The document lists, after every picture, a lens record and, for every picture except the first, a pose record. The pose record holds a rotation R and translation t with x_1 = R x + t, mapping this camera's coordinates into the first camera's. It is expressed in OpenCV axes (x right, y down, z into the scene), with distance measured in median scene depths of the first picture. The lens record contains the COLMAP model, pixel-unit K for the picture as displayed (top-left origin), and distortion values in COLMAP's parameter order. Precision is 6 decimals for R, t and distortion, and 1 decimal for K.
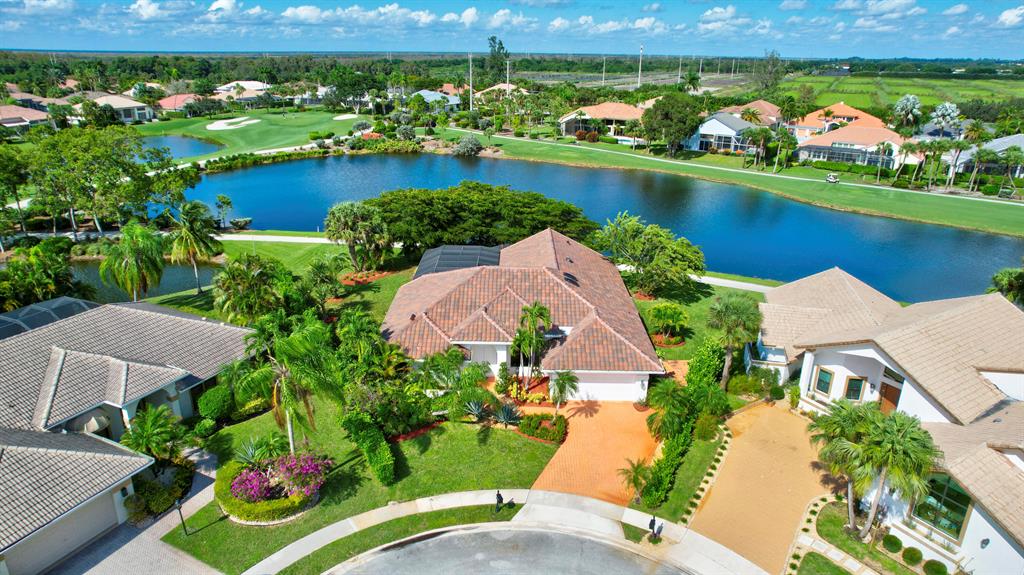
lens RADIAL K [[661.9, 0, 509.1], [0, 661.9, 292.1], [0, 0, 1]] dist [-0.075047, 0.064681]
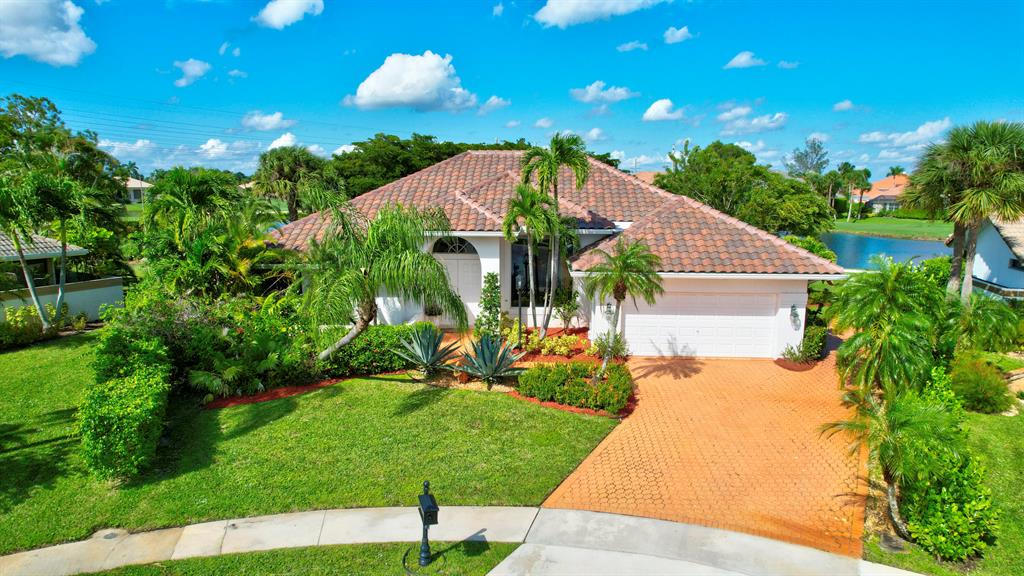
lens RADIAL K [[661.9, 0, 509.1], [0, 661.9, 292.6], [0, 0, 1]] dist [-0.075047, 0.064681]
pose [[0.998741, -0.003918, -0.050003, 0.029757], [-0.005900, 0.980845, -0.194701, 0.228667], [0.049808, 0.194751, 0.979587, 0.579128]]
